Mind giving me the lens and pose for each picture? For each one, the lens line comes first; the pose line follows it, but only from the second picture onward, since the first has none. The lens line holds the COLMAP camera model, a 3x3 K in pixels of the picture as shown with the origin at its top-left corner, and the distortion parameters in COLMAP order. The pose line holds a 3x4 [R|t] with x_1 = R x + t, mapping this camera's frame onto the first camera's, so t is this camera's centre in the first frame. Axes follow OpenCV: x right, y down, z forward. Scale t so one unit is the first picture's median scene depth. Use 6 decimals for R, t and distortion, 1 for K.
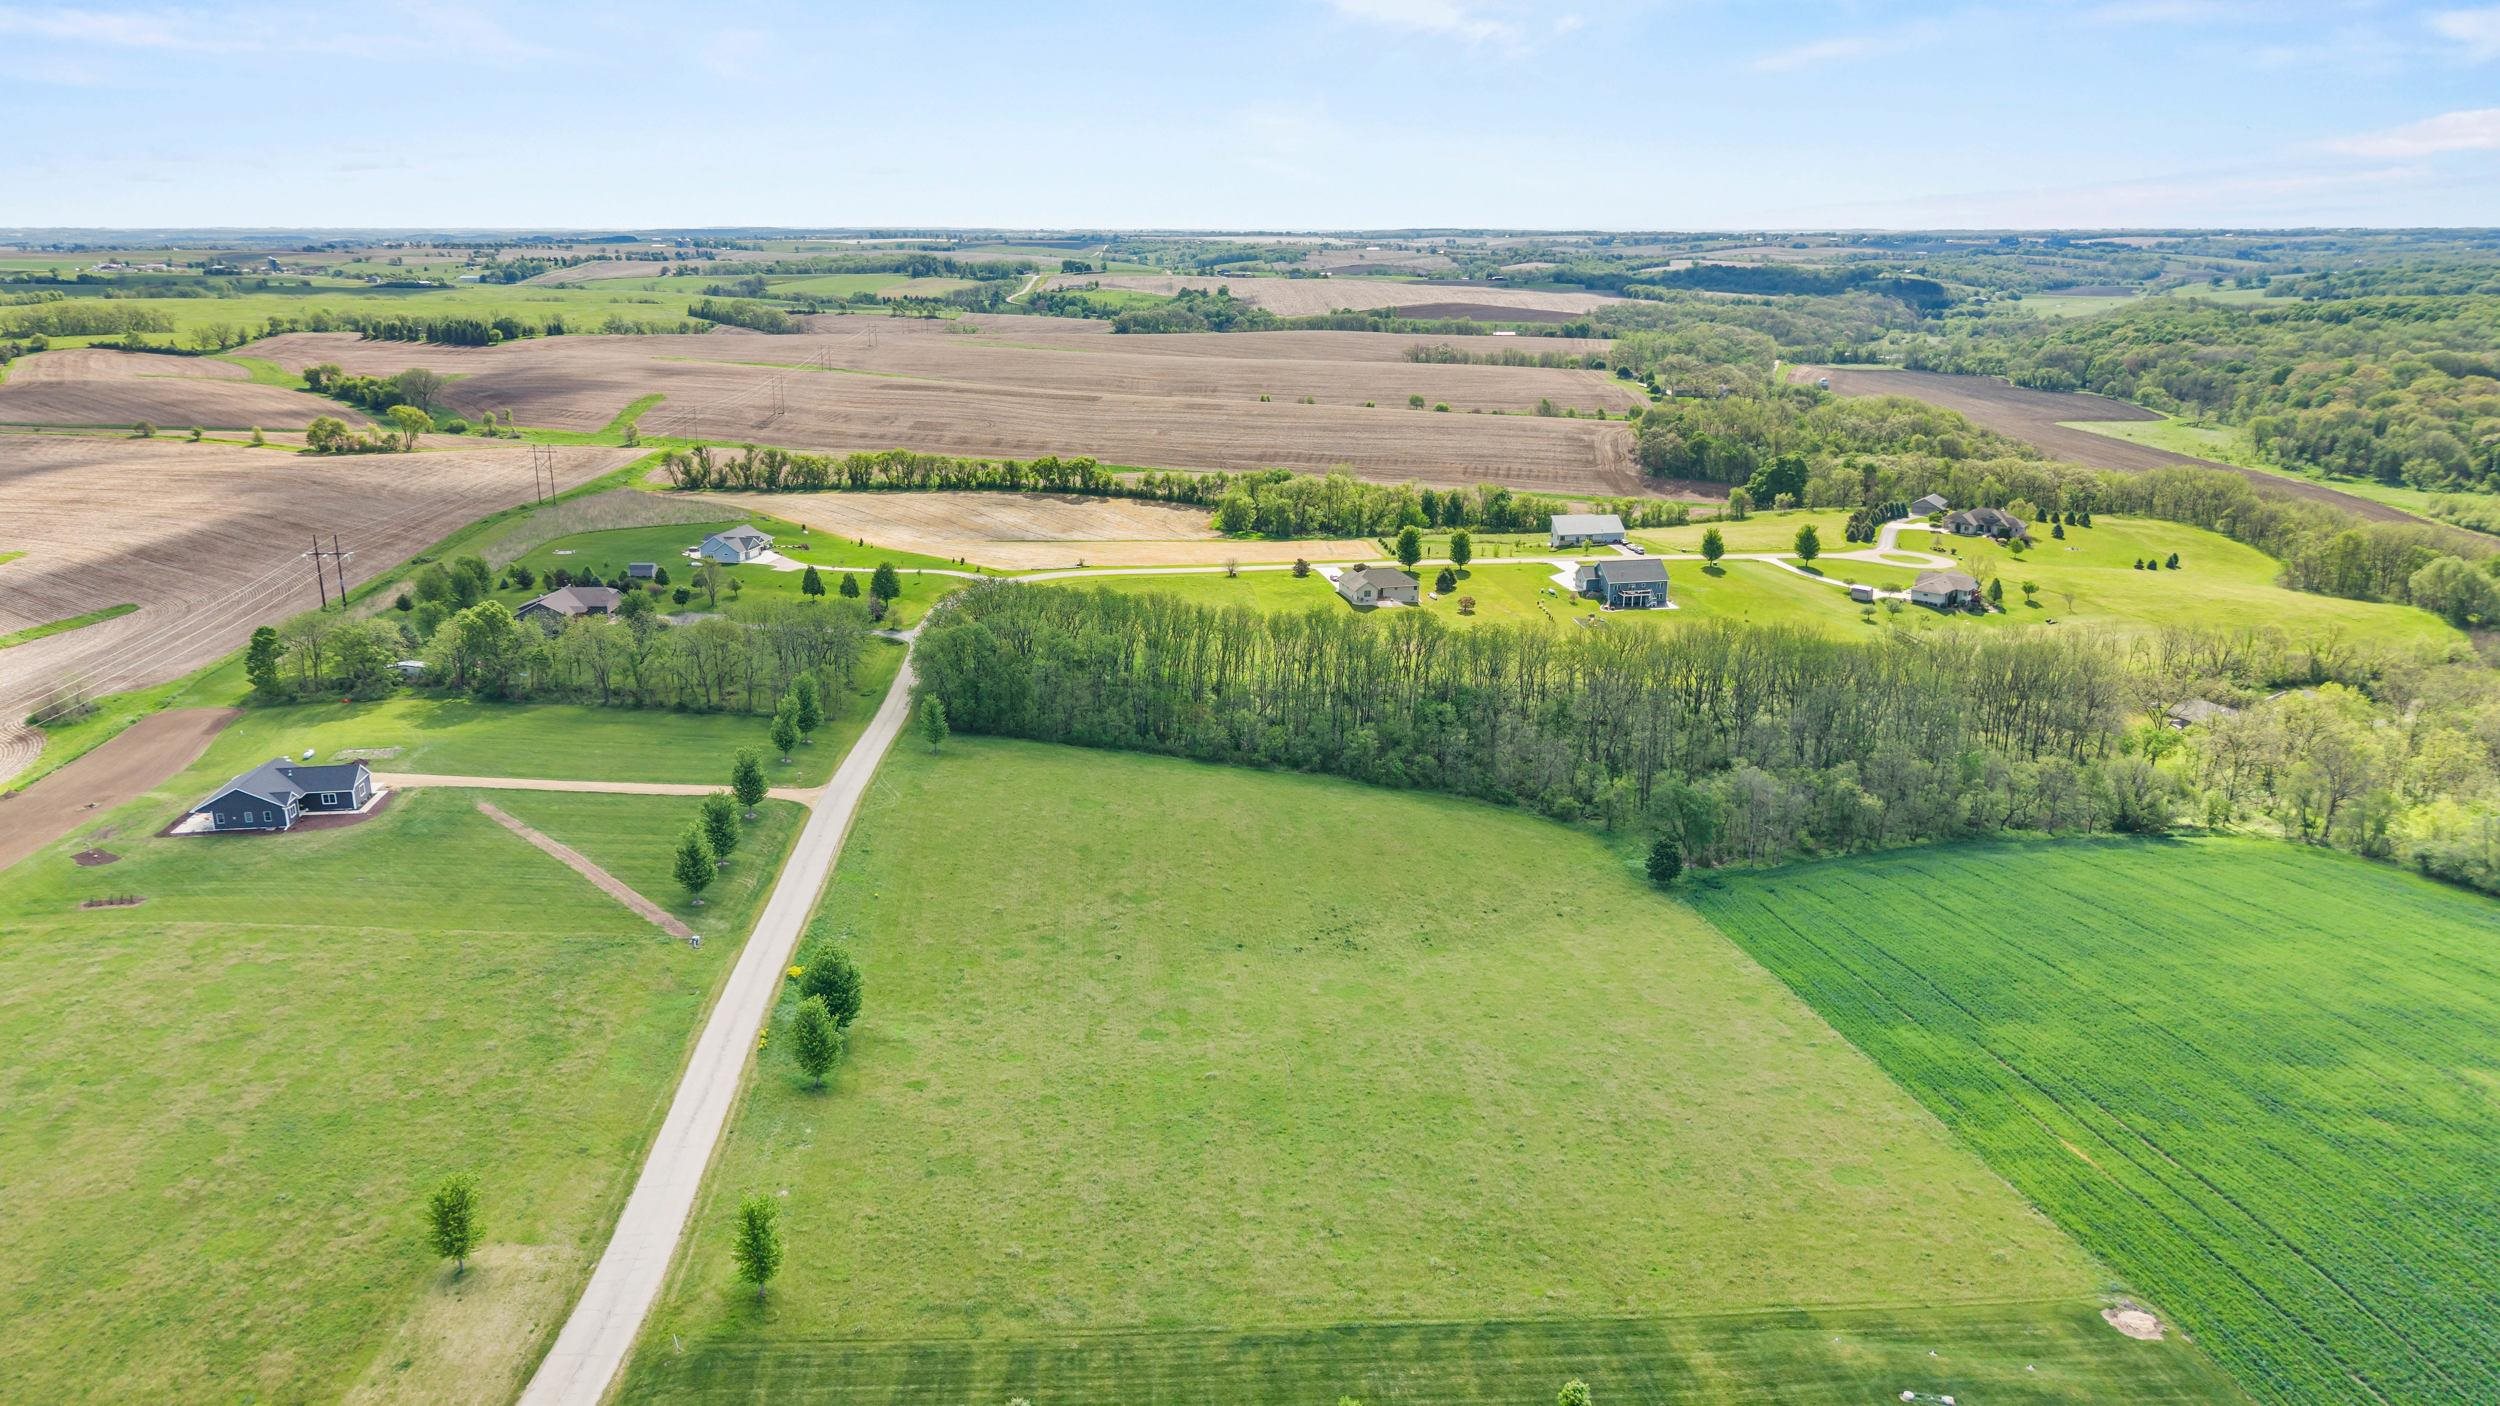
lens RADIAL K [[1632.4, 0, 1250.0], [0, 1632.4, 703.0], [0, 0, 1]] dist [0.003257, -0.000308]
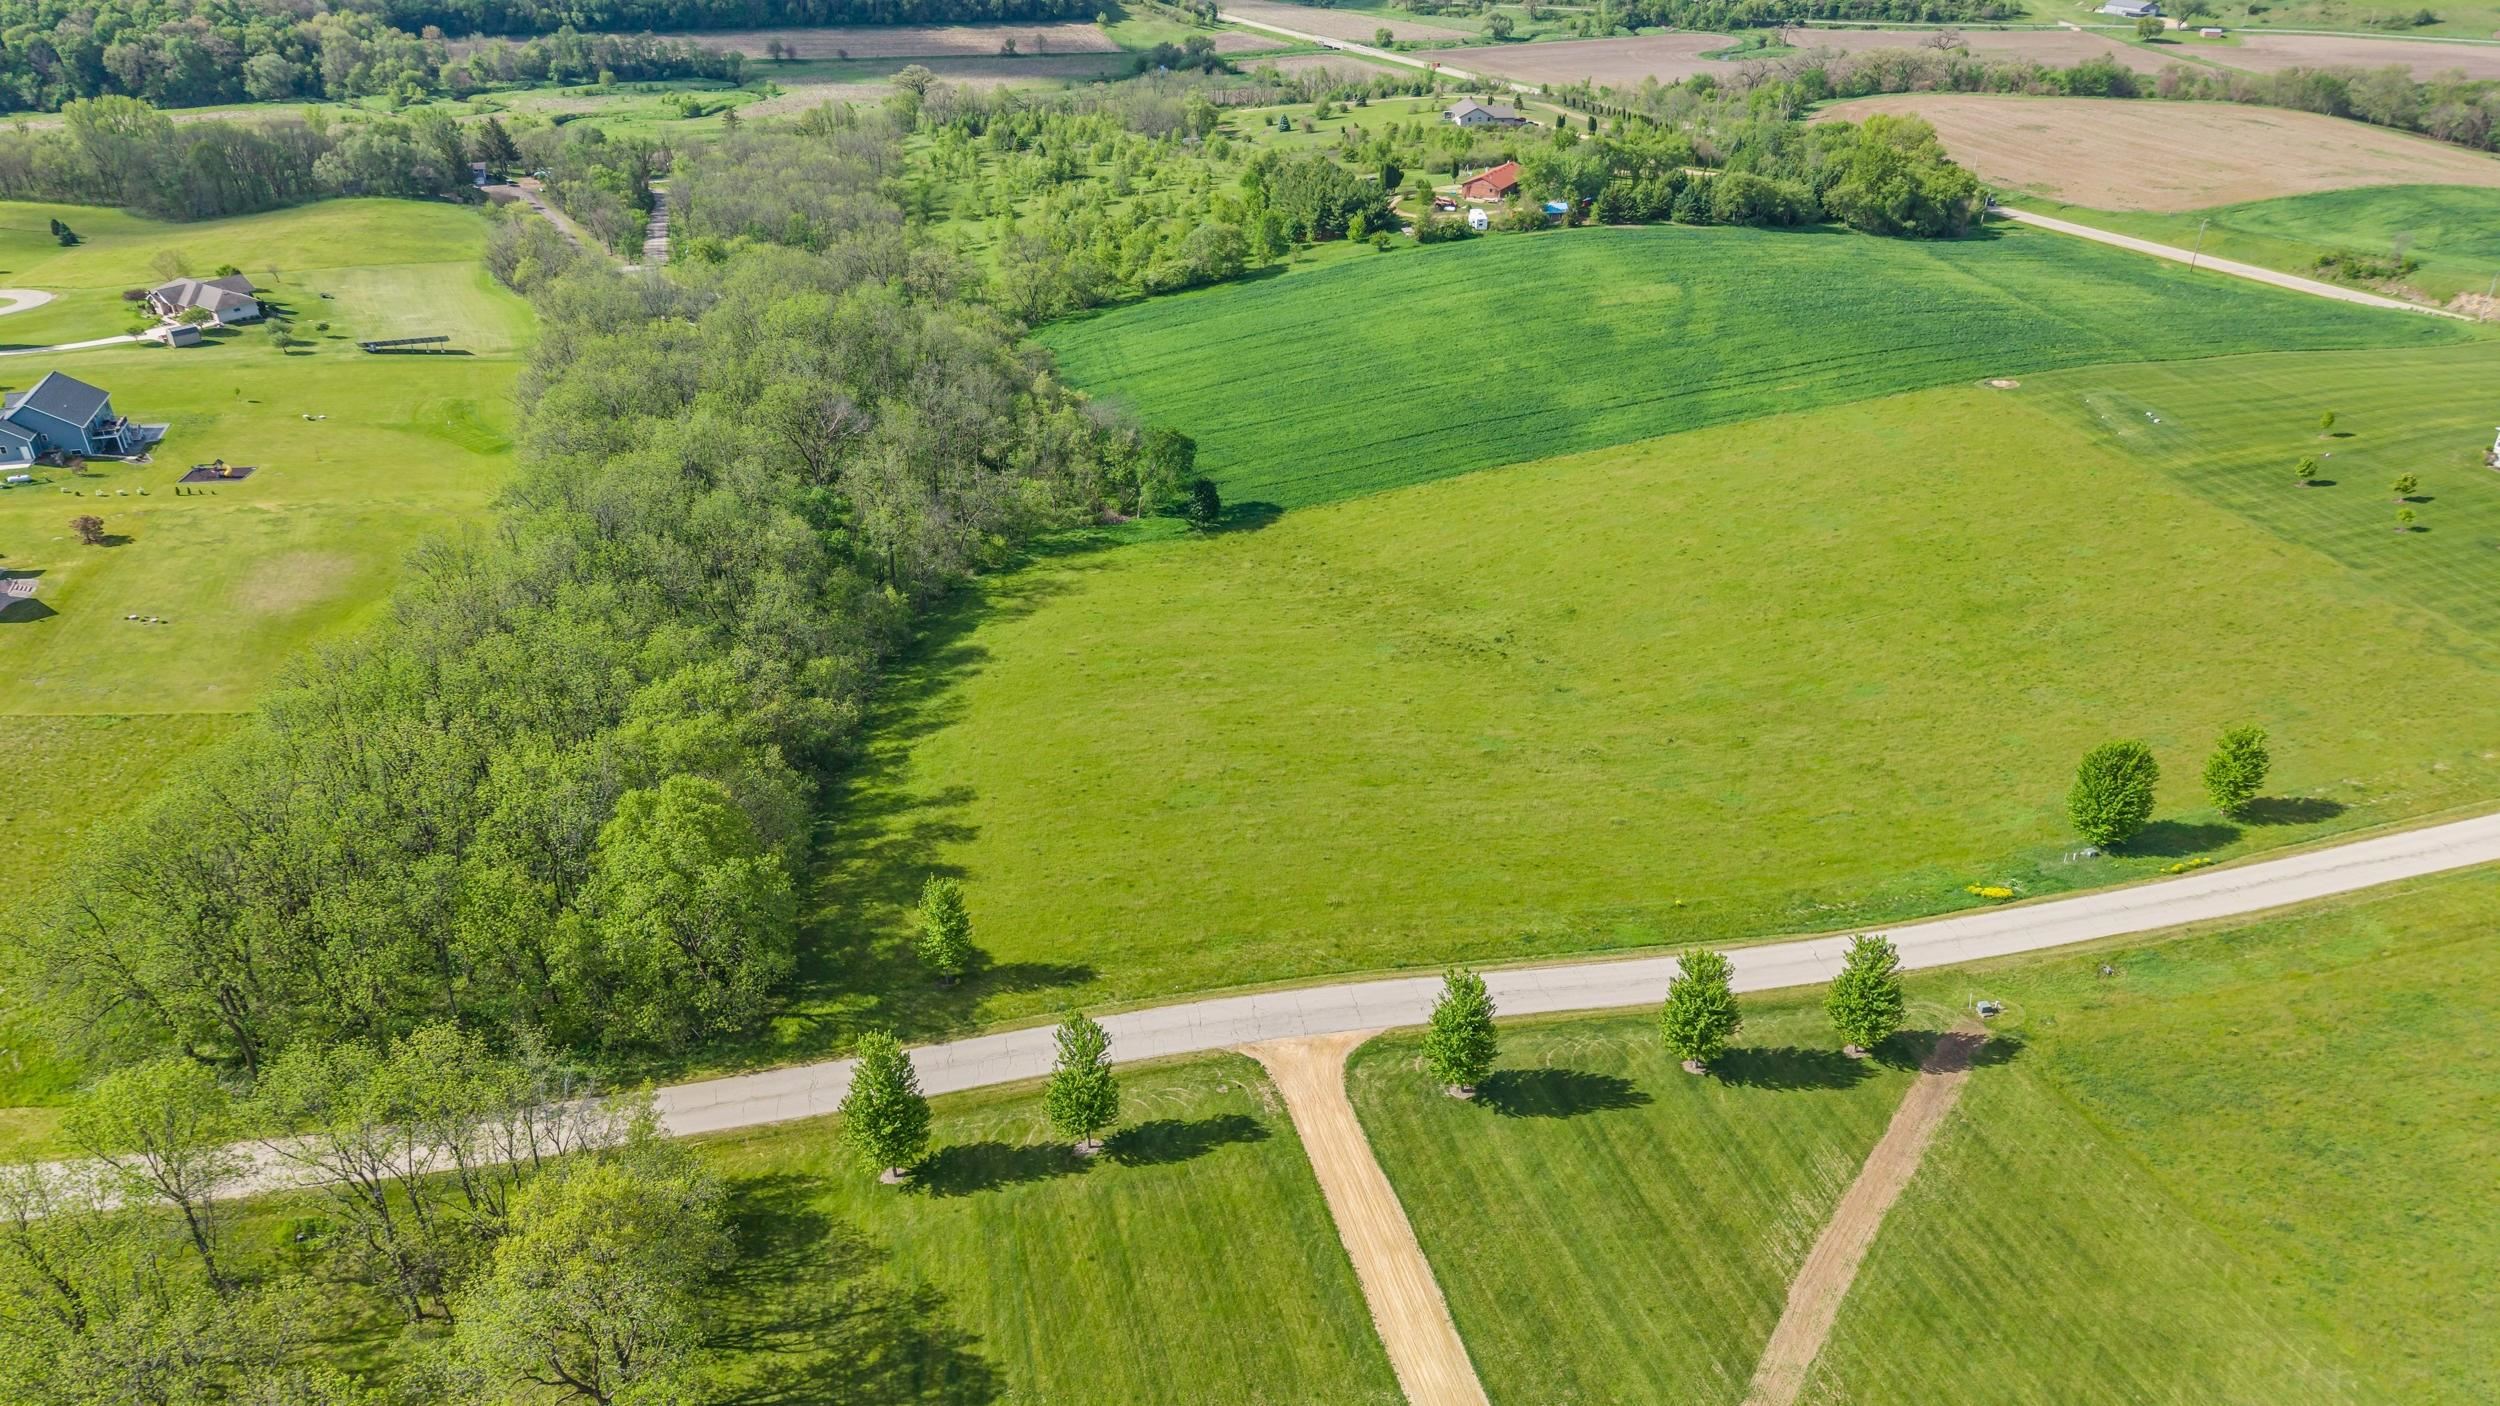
lens RADIAL K [[1748.7, 0, 1247.6], [0, 1748.7, 735.9], [0, 0, 1]] dist [0.046887, -0.062862]
pose [[-0.131145, -0.485516, 0.864335, -0.896952], [0.279383, 0.818426, 0.502119, -0.380809], [-0.951181, 0.307331, 0.028312, 1.317563]]
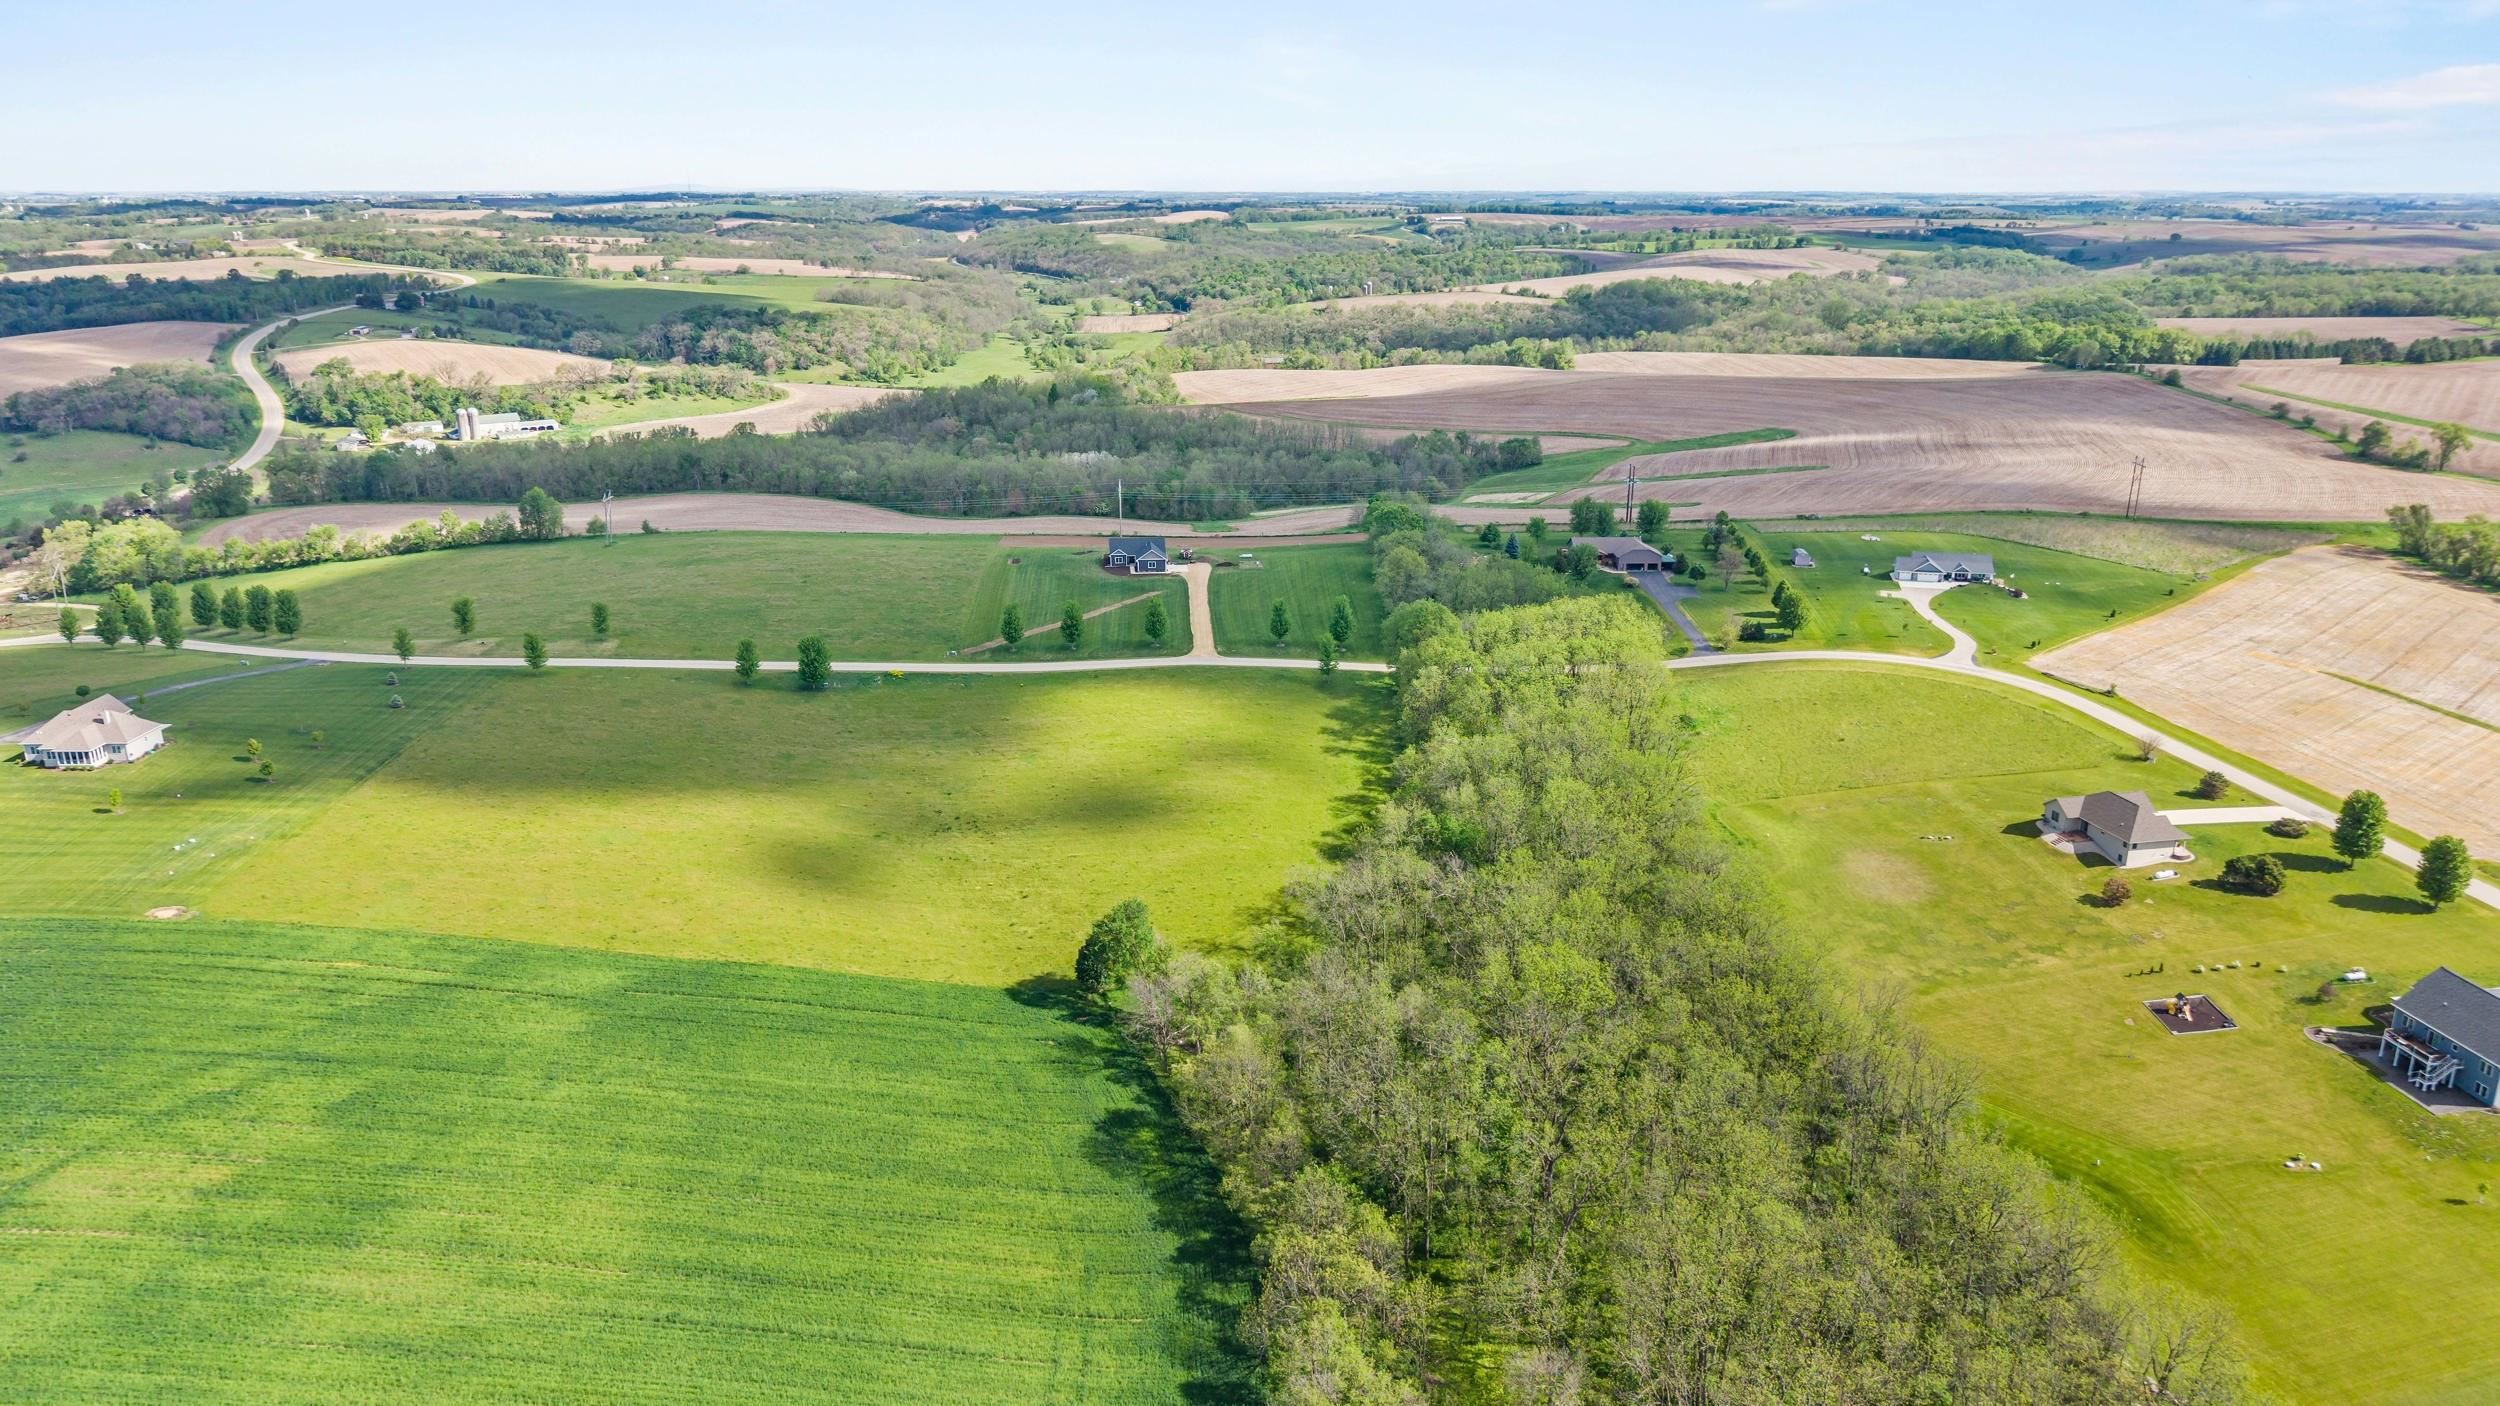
lens RADIAL K [[1709.9, 0, 1250.0], [0, 1709.9, 703.0], [0, 0, 1]] dist [0.095492, -0.124345]
pose [[-0.038214, 0.287855, -0.956911, 1.470690], [-0.282676, 0.915383, 0.286651, -0.435704], [0.958454, 0.281450, 0.046389, 1.330939]]
